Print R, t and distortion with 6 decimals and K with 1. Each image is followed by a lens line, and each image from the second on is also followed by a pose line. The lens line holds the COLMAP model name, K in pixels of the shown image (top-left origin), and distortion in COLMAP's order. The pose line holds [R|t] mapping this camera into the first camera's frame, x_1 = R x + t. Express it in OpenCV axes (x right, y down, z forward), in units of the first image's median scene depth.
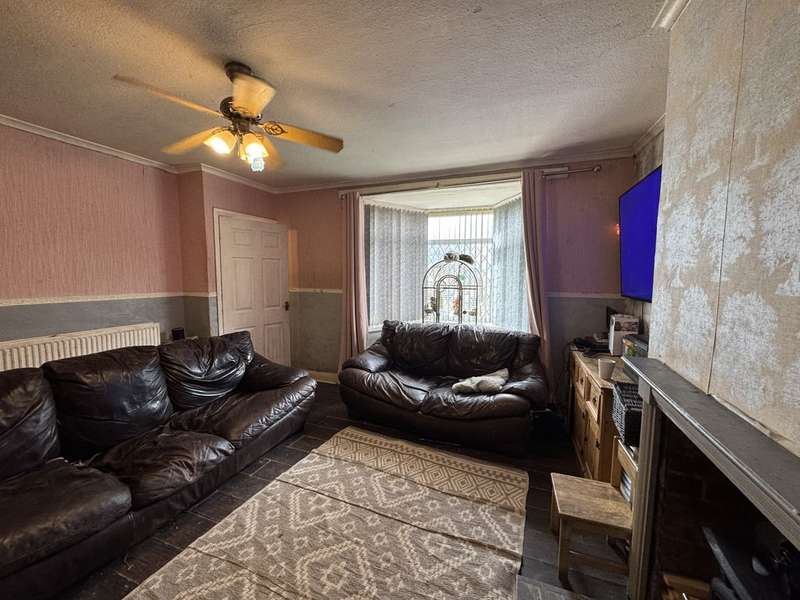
lens RADIAL K [[320.4, 0, 397.1], [0, 320.4, 297.5], [0, 0, 1]] dist [-0.002507, -0.000315]
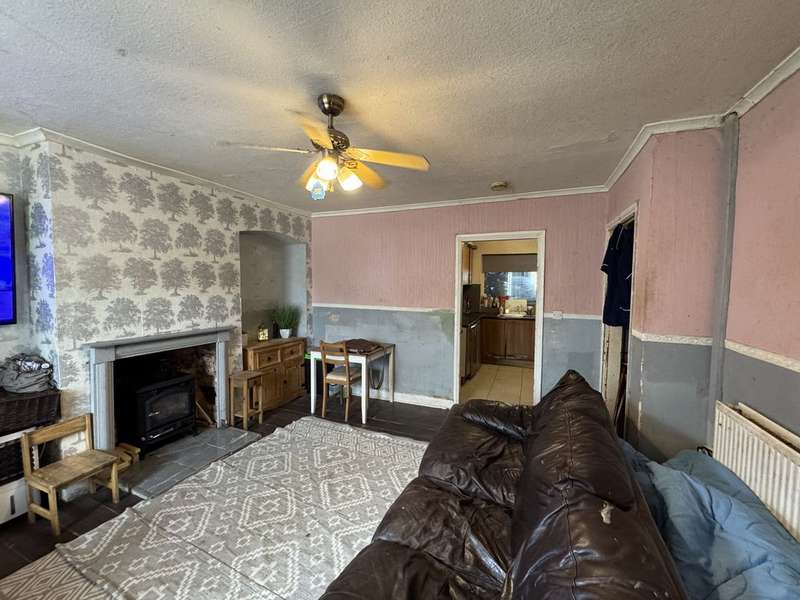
lens RADIAL K [[320.4, 0, 402.4], [0, 320.4, 297.3], [0, 0, 1]] dist [-0.002507, -0.000315]
pose [[-0.999553, -0.013172, 0.026844, -0.696597], [-0.009505, 0.991151, 0.132401, -0.224539], [-0.028351, 0.132087, -0.990833, 1.939343]]
